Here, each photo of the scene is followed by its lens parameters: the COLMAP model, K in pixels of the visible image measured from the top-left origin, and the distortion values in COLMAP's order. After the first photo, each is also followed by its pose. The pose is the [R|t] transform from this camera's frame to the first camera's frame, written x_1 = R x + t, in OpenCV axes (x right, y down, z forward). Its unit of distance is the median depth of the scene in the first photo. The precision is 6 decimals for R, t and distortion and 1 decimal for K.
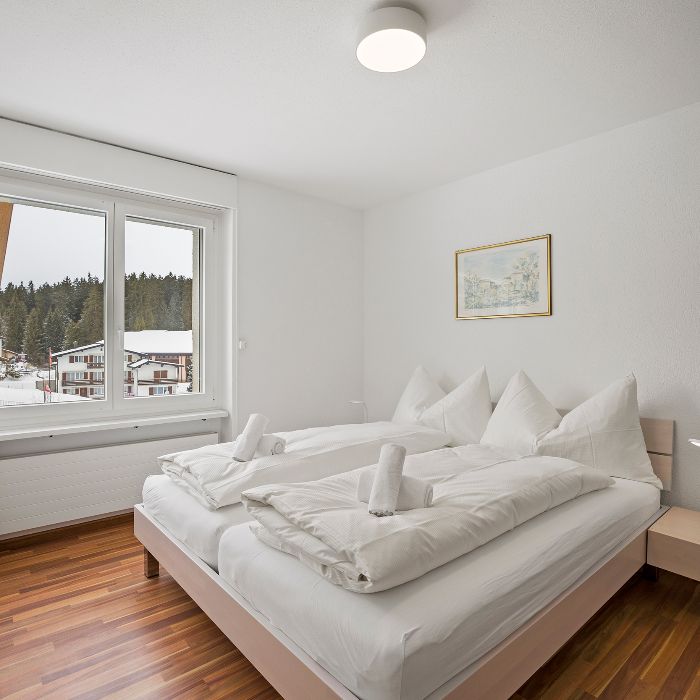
lens RADIAL K [[456.0, 0, 349.2], [0, 456.0, 336.0], [0, 0, 1]] dist [-0.050191, 0.021990]
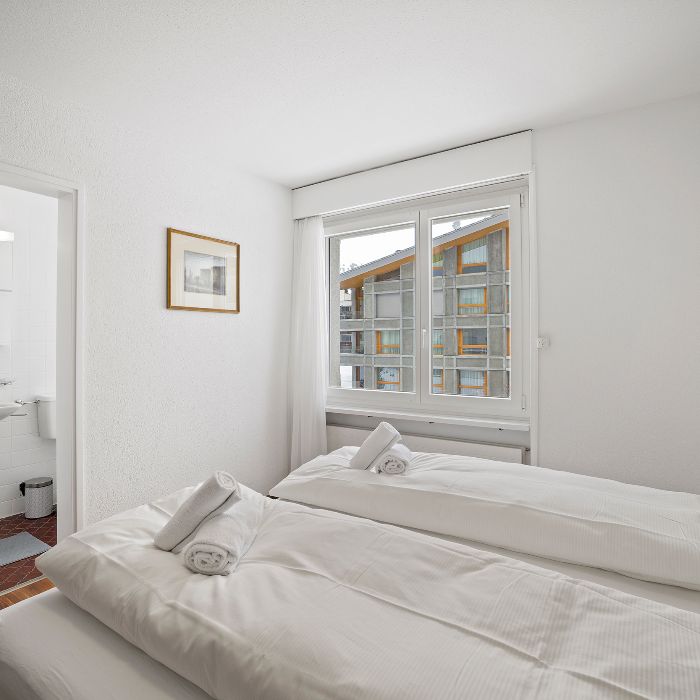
lens RADIAL K [[456.0, 0, 349.2], [0, 456.0, 336.0], [0, 0, 1]] dist [-0.050191, 0.021990]
pose [[0.265911, -0.009697, -0.963949, 0.847694], [0.018875, 0.999810, -0.004851, 0.009744], [0.963813, -0.016905, 0.266044, 0.950009]]
